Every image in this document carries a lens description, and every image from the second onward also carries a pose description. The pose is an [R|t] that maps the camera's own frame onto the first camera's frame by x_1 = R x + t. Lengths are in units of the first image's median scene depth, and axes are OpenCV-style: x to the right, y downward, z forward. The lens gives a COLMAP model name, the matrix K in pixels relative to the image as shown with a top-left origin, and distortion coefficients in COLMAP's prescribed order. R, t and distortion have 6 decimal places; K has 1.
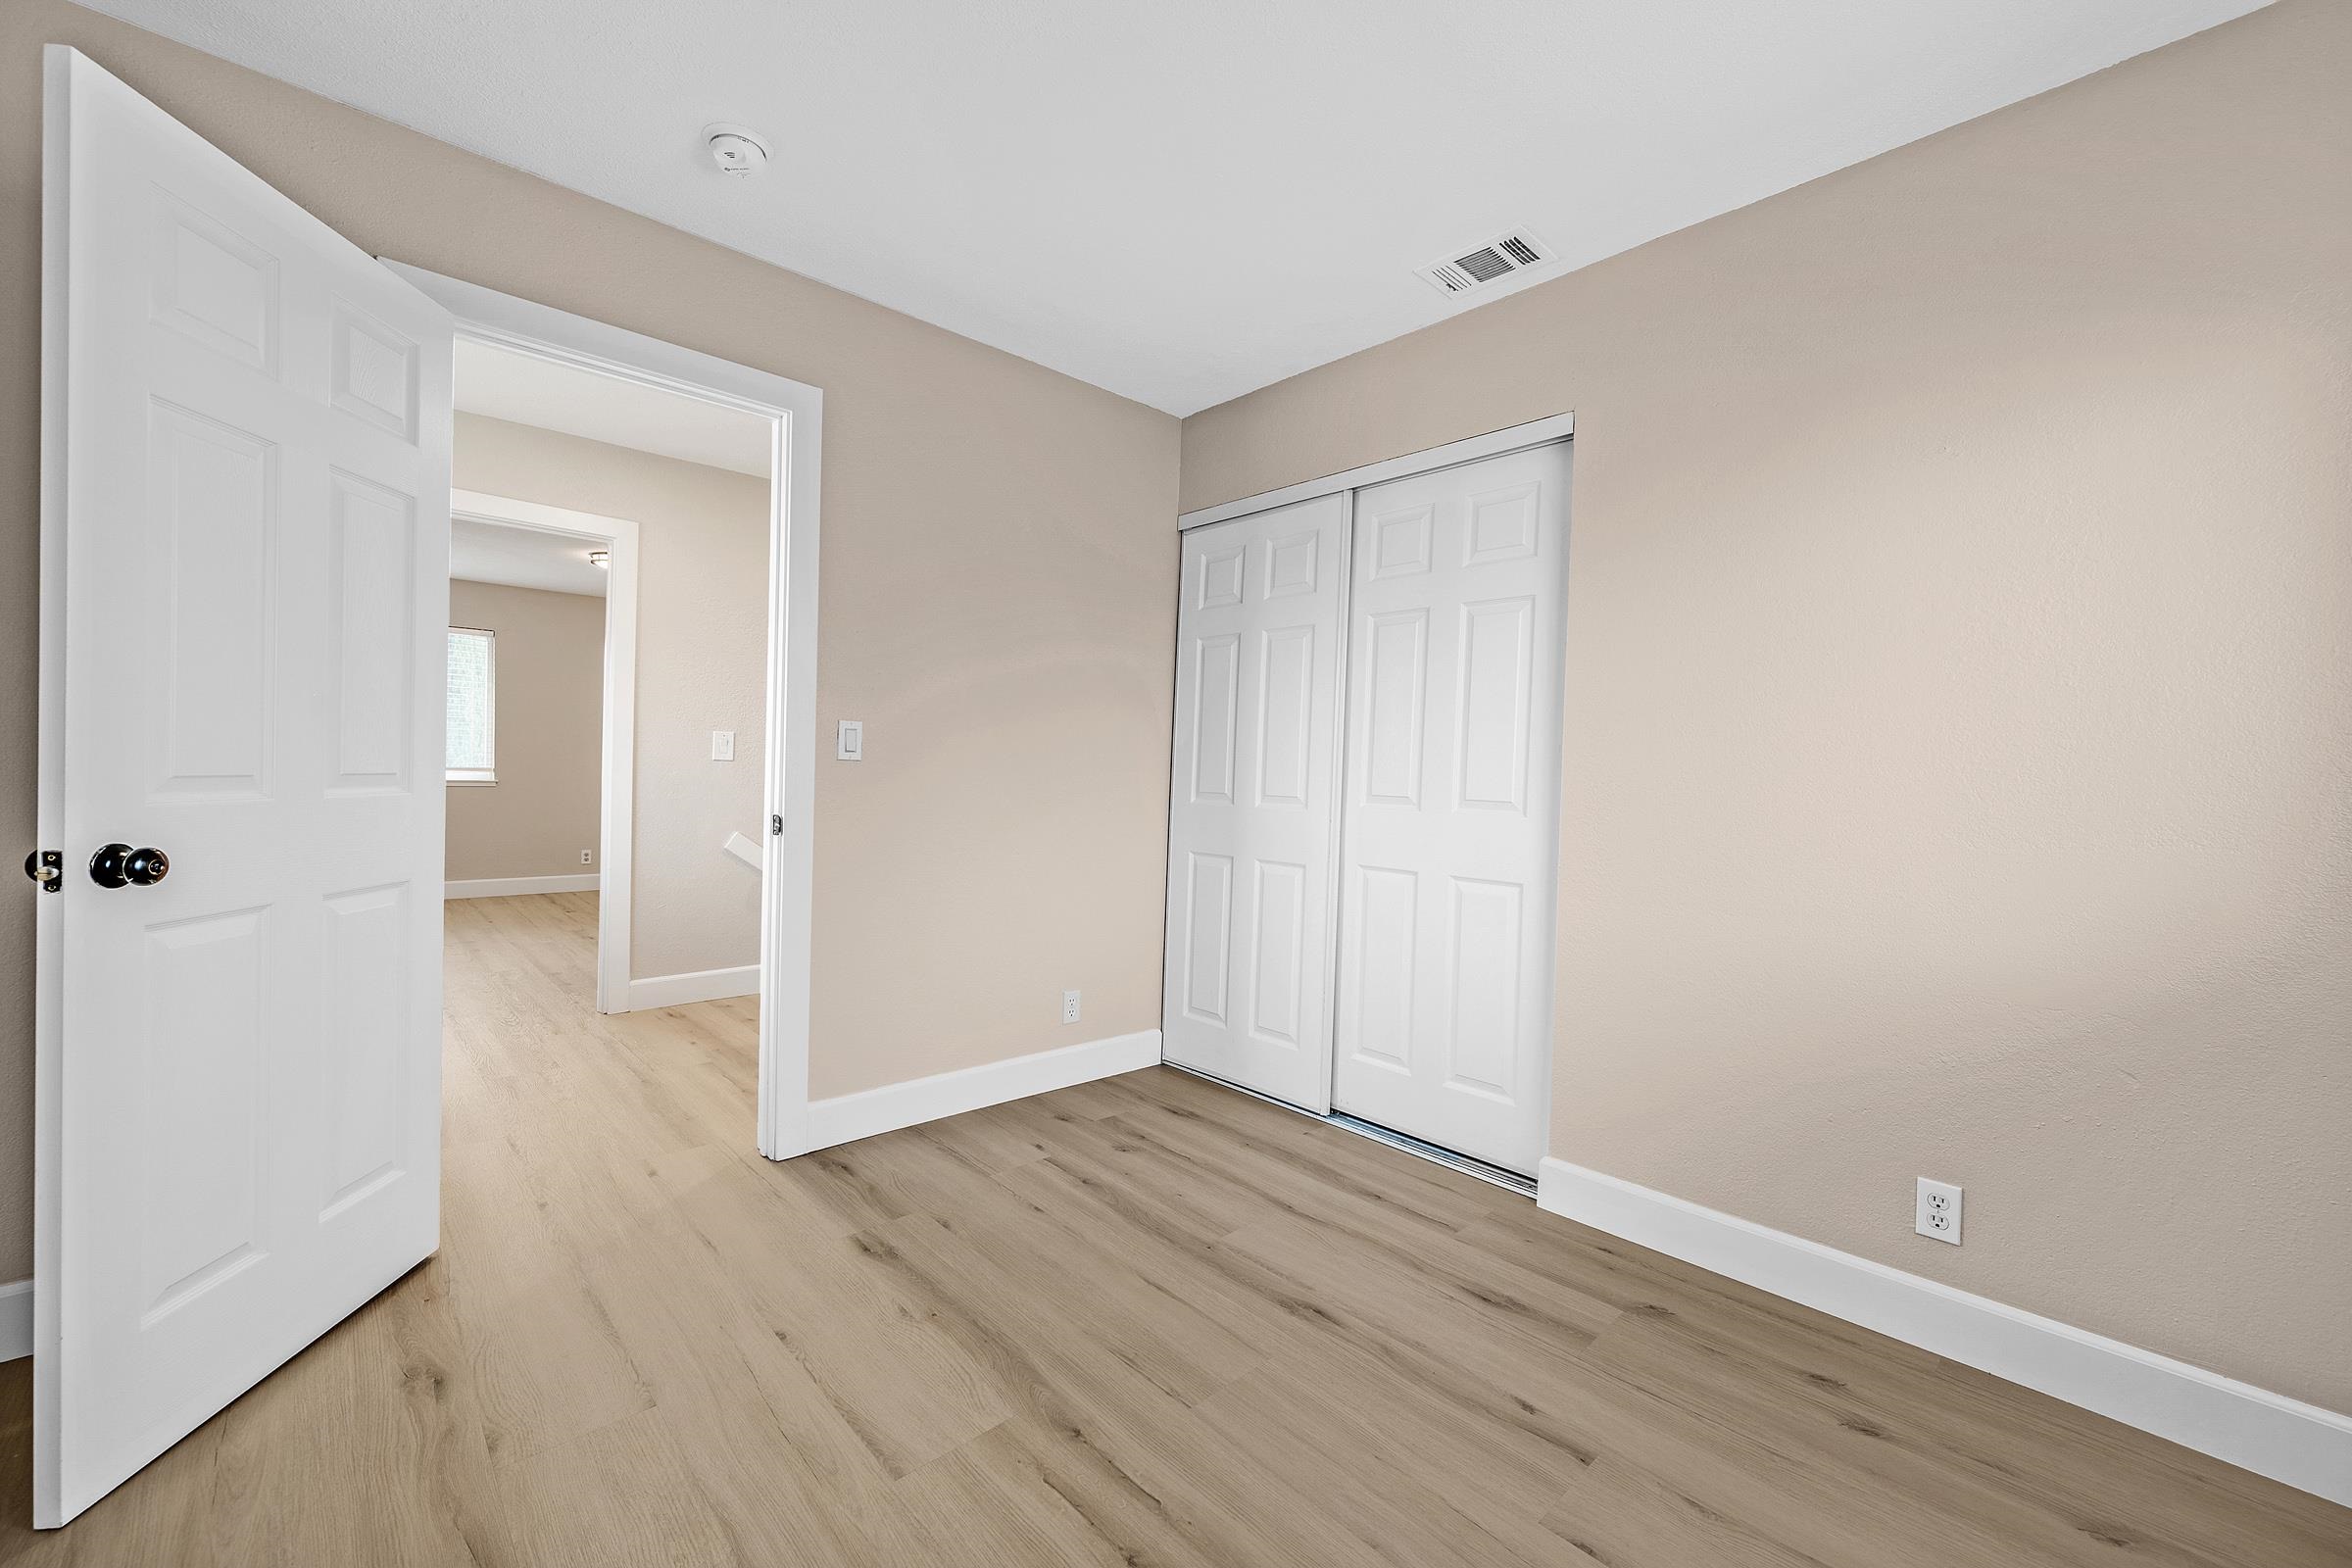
lens RADIAL K [[928.3, 0, 1178.0], [0, 928.3, 780.6], [0, 0, 1]] dist [-0.005554, 0.000918]
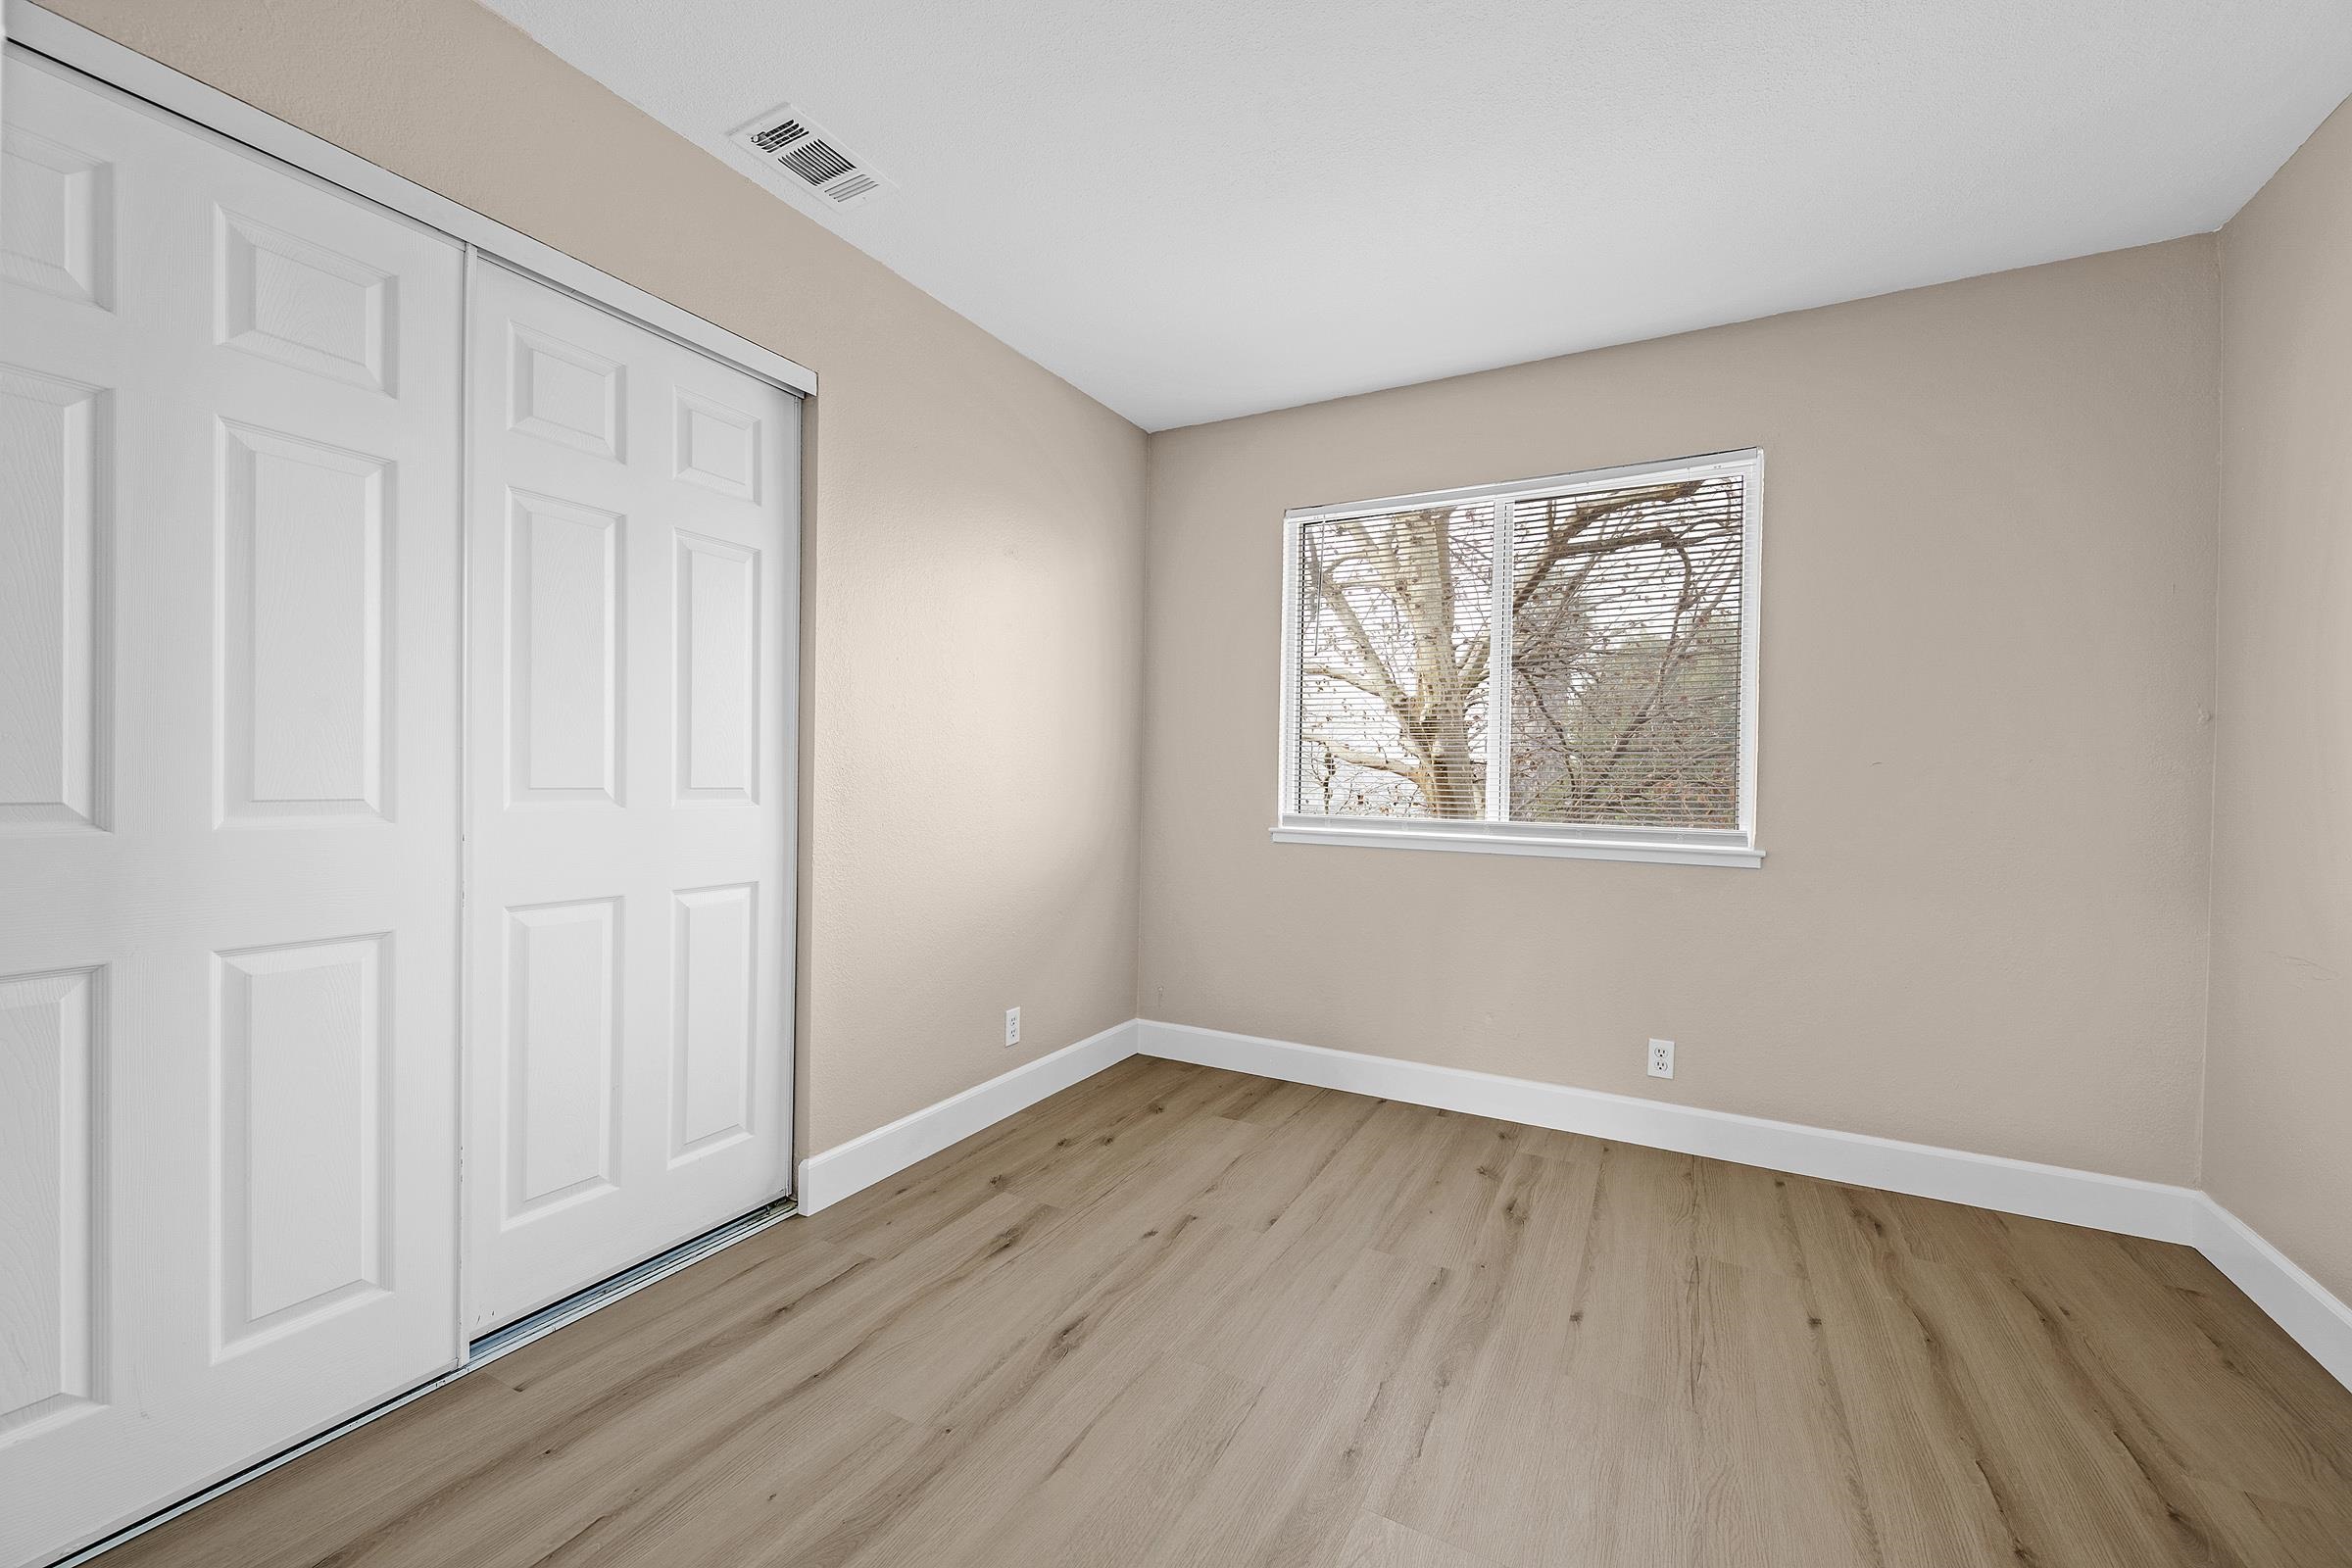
lens RADIAL K [[928.3, 0, 1175.3], [0, 928.3, 780.7], [0, 0, 1]] dist [-0.005554, 0.000918]
pose [[-0.311089, -0.038714, 0.949592, -0.608407], [-0.013711, 0.999249, 0.036246, -0.020679], [-0.950282, -0.001744, -0.311386, 0.950500]]
